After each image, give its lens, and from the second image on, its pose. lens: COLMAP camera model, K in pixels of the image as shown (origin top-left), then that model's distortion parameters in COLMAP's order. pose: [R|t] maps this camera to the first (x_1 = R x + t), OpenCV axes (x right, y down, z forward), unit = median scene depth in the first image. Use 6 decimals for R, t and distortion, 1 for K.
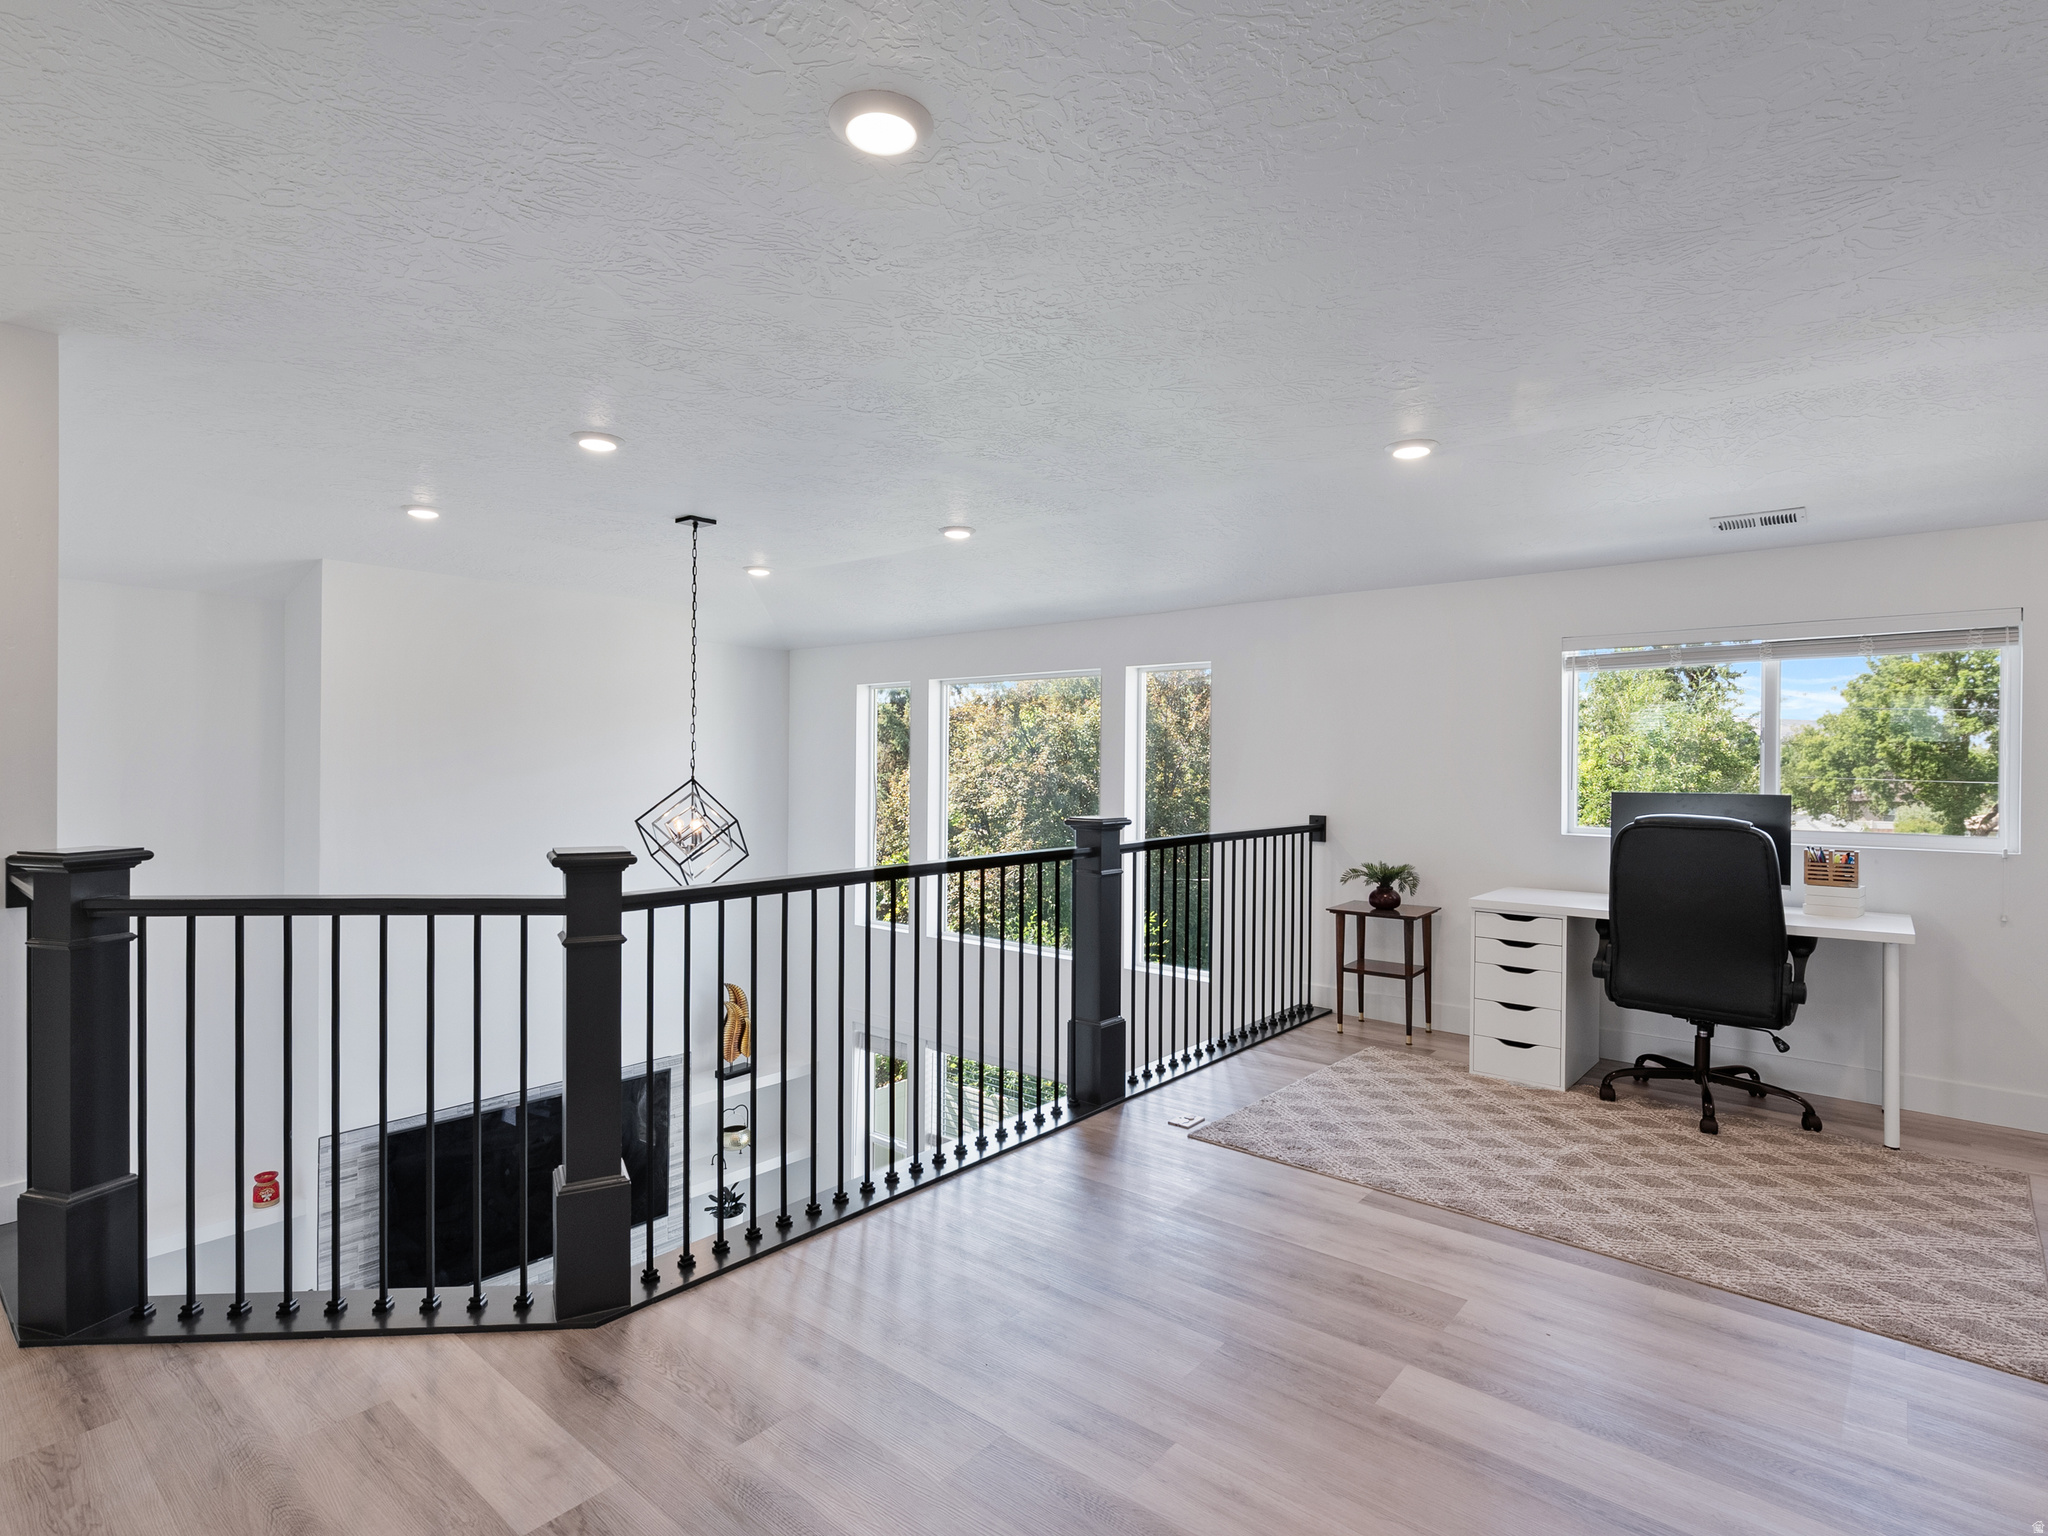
lens RADIAL K [[1044.5, 0, 1023.3], [0, 1044.5, 764.4], [0, 0, 1]] dist [-0.000386, 0.000489]
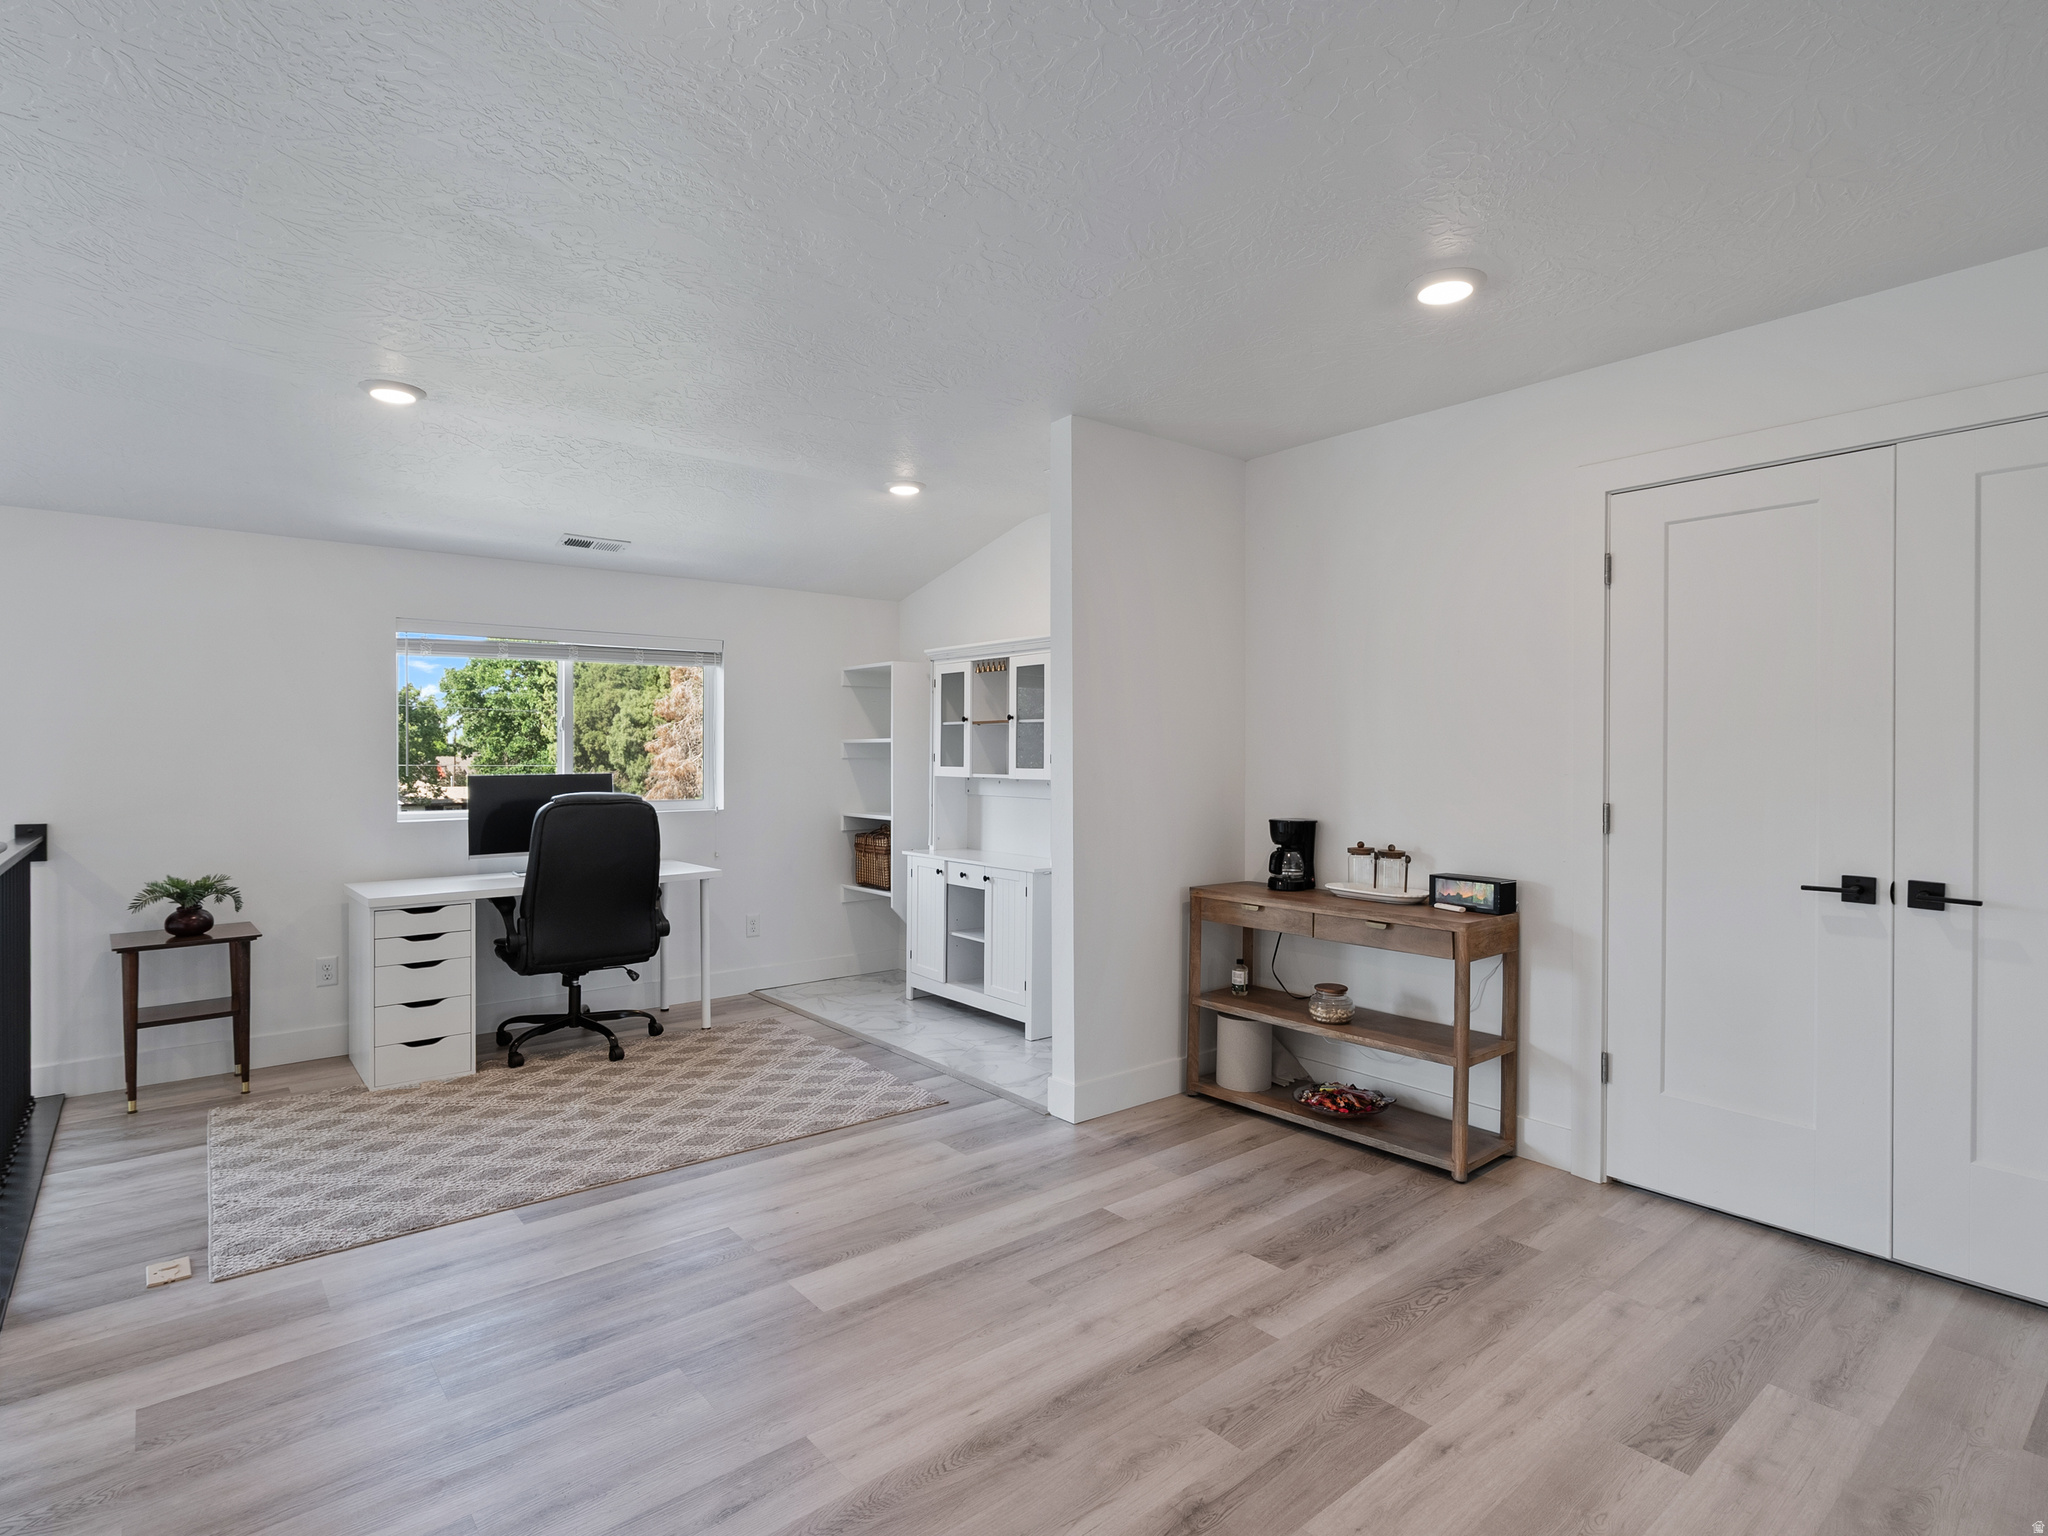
lens RADIAL K [[1044.5, 0, 1020.6], [0, 1044.5, 764.8], [0, 0, 1]] dist [-0.000386, 0.000489]
pose [[0.177311, -0.017163, 0.984005, -0.422783], [0.001656, 0.999852, 0.017141, -0.001556], [-0.984153, -0.001410, 0.177313, 0.339930]]
